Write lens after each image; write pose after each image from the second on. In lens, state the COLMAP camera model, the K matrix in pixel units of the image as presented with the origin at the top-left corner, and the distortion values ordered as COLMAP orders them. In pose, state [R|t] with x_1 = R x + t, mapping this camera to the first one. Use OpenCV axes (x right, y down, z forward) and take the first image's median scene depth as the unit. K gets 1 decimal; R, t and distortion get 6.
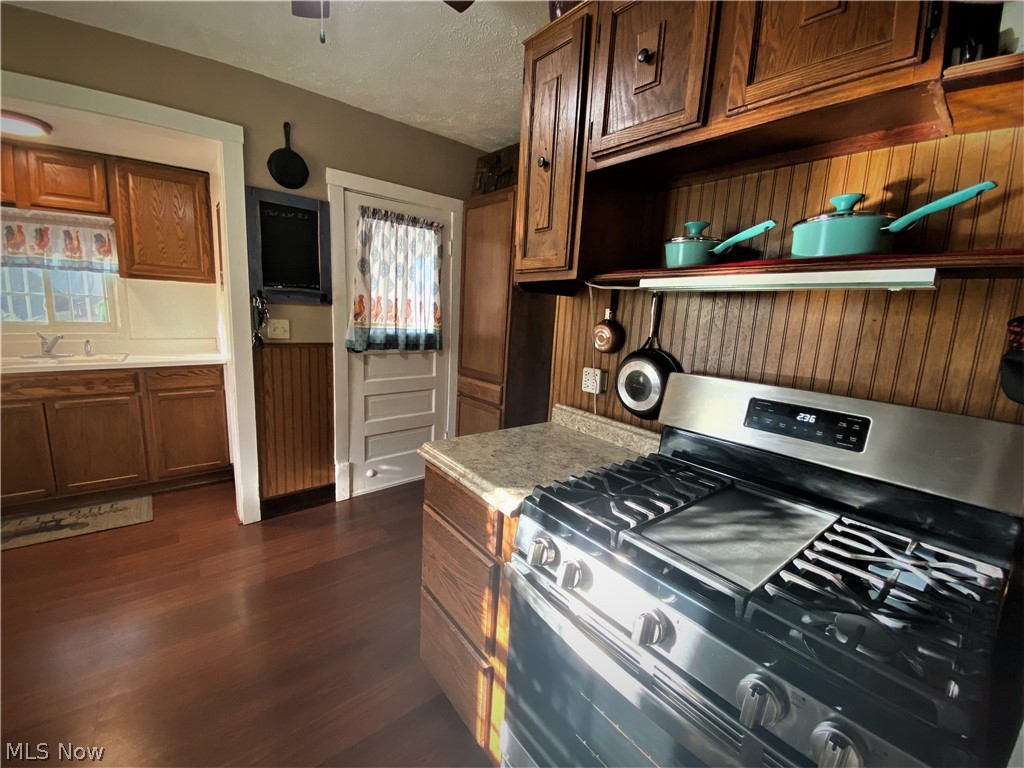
lens RADIAL K [[415.5, 0, 521.3], [0, 415.5, 386.8], [0, 0, 1]] dist [0.004033, -0.012931]
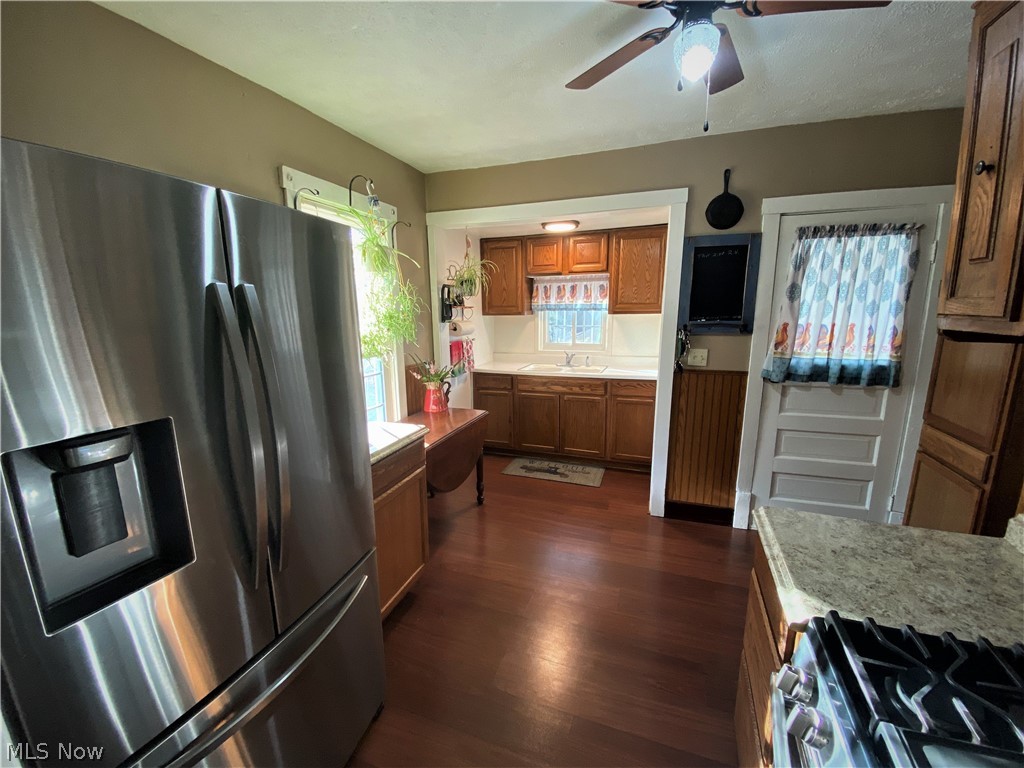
lens RADIAL K [[415.5, 0, 511.9], [0, 415.5, 385.4], [0, 0, 1]] dist [0.004033, -0.012931]
pose [[0.486429, 0.108521, -0.866954, 0.145571], [-0.118390, 0.991292, 0.057659, -0.064192], [0.865662, 0.074592, 0.495041, 0.011949]]
